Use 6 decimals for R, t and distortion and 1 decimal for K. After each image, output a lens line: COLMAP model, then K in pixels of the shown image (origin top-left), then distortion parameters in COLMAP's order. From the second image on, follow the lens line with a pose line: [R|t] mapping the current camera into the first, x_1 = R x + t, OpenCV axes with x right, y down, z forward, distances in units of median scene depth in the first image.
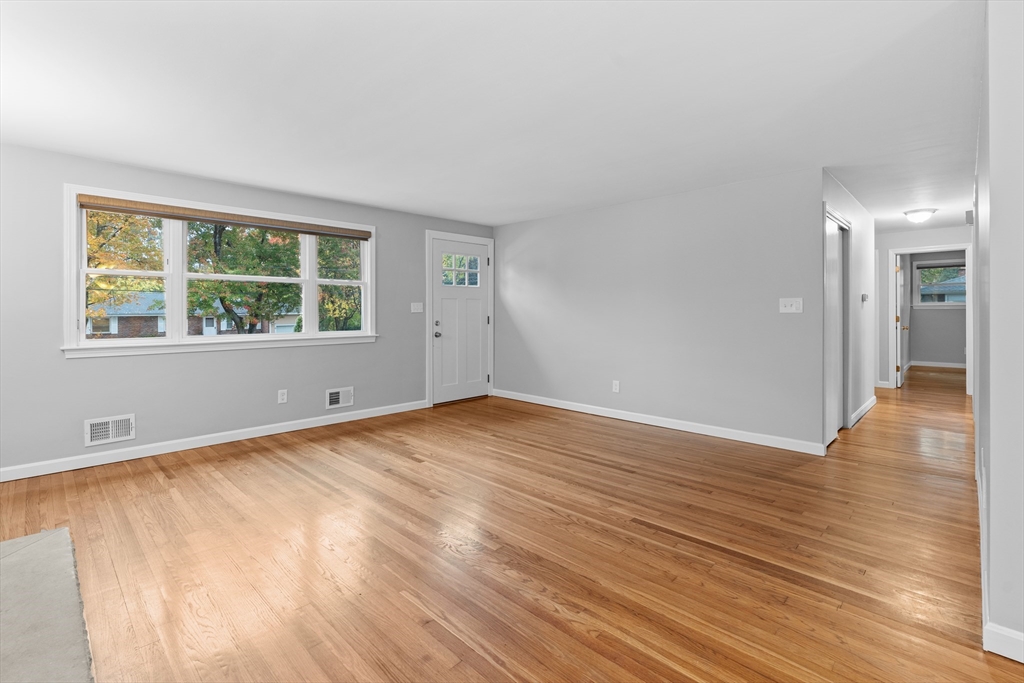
lens RADIAL K [[463.3, 0, 506.7], [0, 463.3, 330.5], [0, 0, 1]] dist [-0.007344, 0.001035]
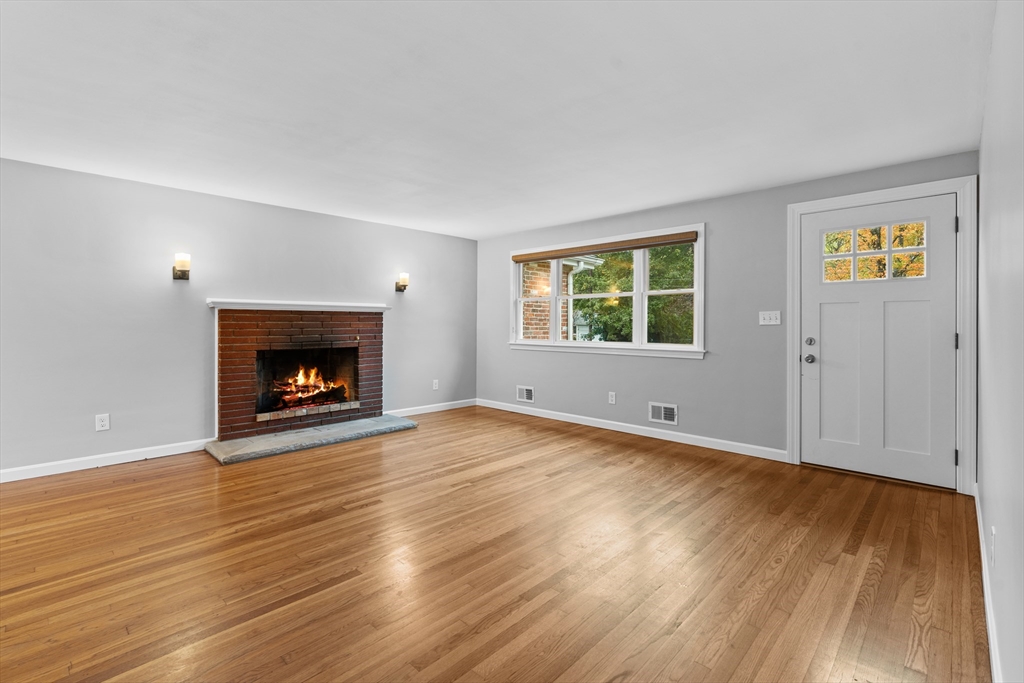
lens RADIAL K [[463.3, 0, 506.7], [0, 463.3, 330.5], [0, 0, 1]] dist [-0.007344, 0.001035]
pose [[0.015166, 0.016687, -0.999746, 0.613434], [-0.043886, 0.998908, 0.016007, -0.027534], [0.998921, 0.043632, 0.015881, 0.688289]]
